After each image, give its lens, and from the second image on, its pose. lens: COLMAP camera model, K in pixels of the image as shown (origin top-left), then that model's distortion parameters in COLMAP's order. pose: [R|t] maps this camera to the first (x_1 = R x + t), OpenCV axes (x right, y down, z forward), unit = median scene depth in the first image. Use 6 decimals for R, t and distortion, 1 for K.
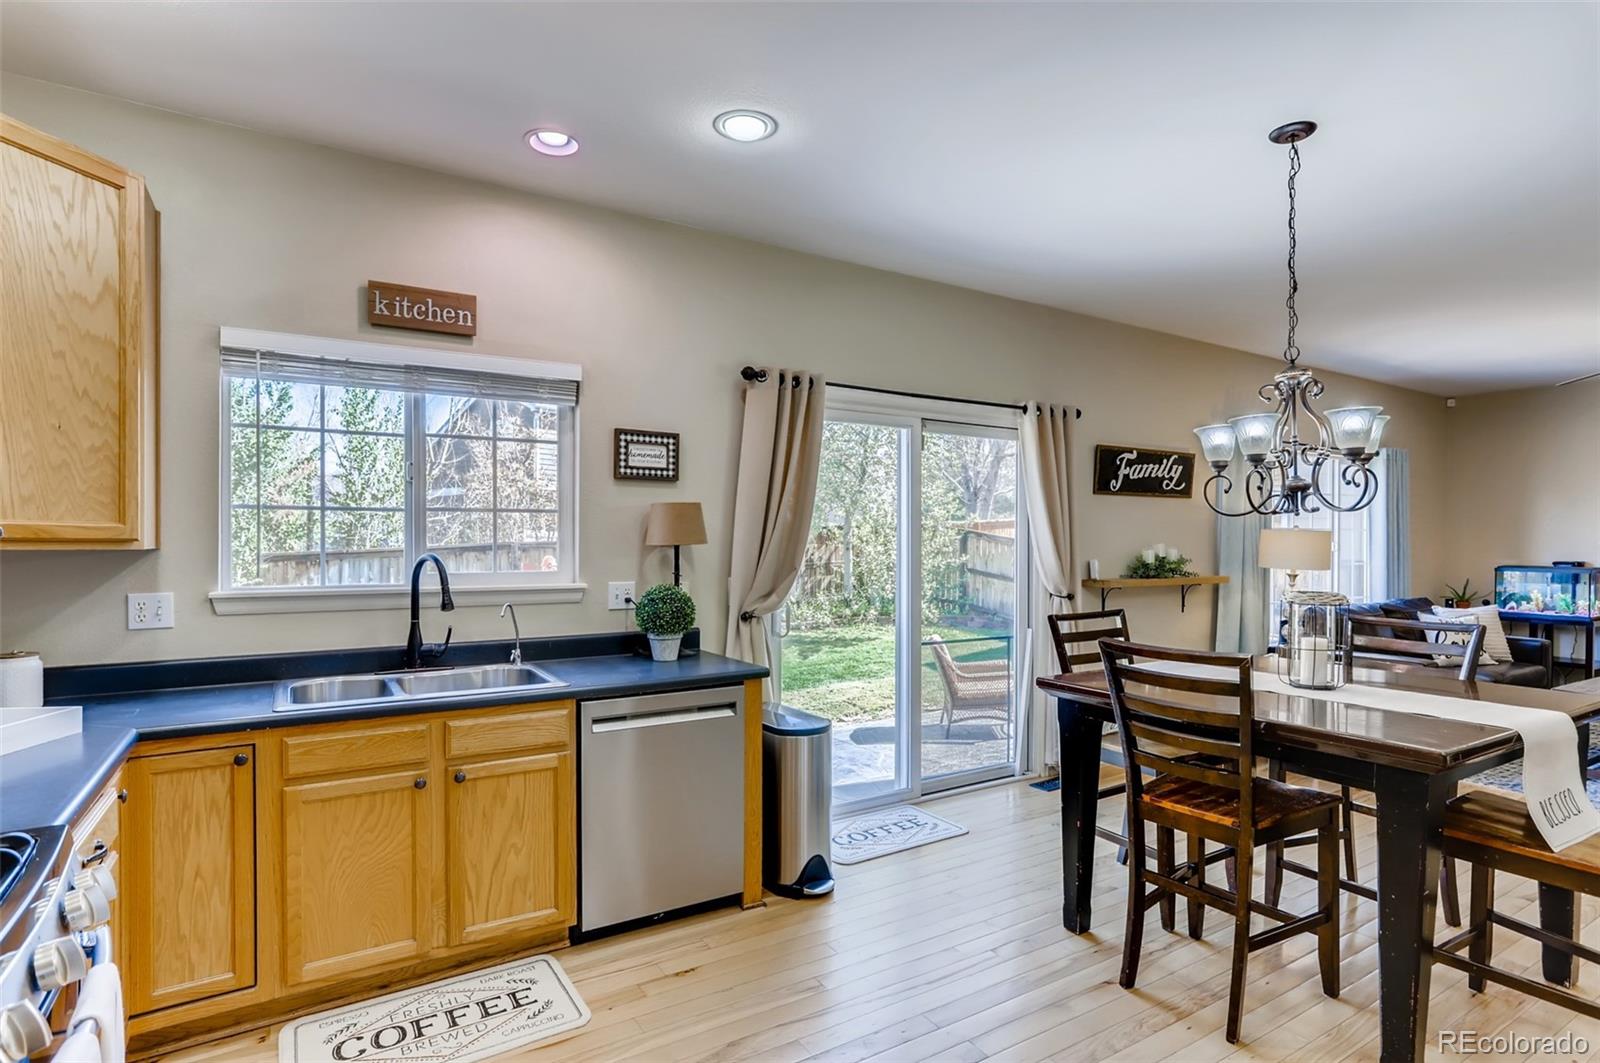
lens RADIAL K [[810.1, 0, 805.1], [0, 810.1, 541.3], [0, 0, 1]] dist [-0.023397, 0.000117]
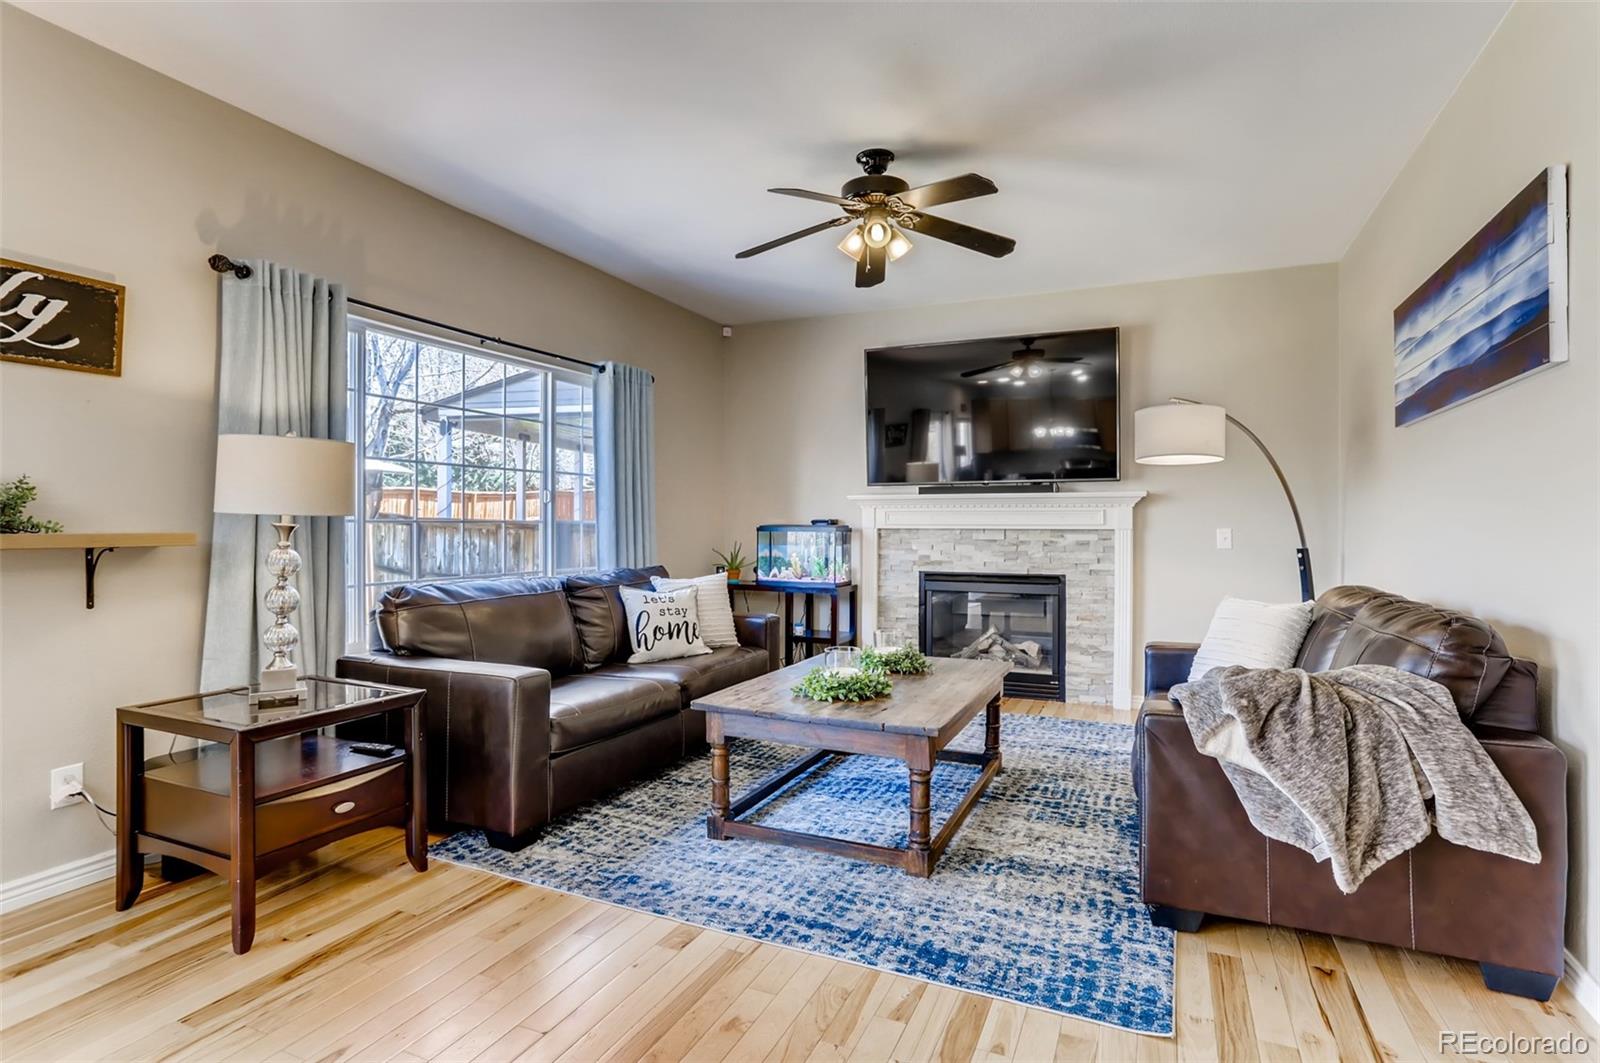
lens RADIAL K [[810.1, 0, 794.4], [0, 810.1, 524.1], [0, 0, 1]] dist [-0.023397, 0.000117]
pose [[0.831815, 0.000102, 0.555053, 0.492064], [0.000254, 1.000000, -0.000565, 0.034408], [-0.555053, 0.000611, 0.831815, 0.317066]]
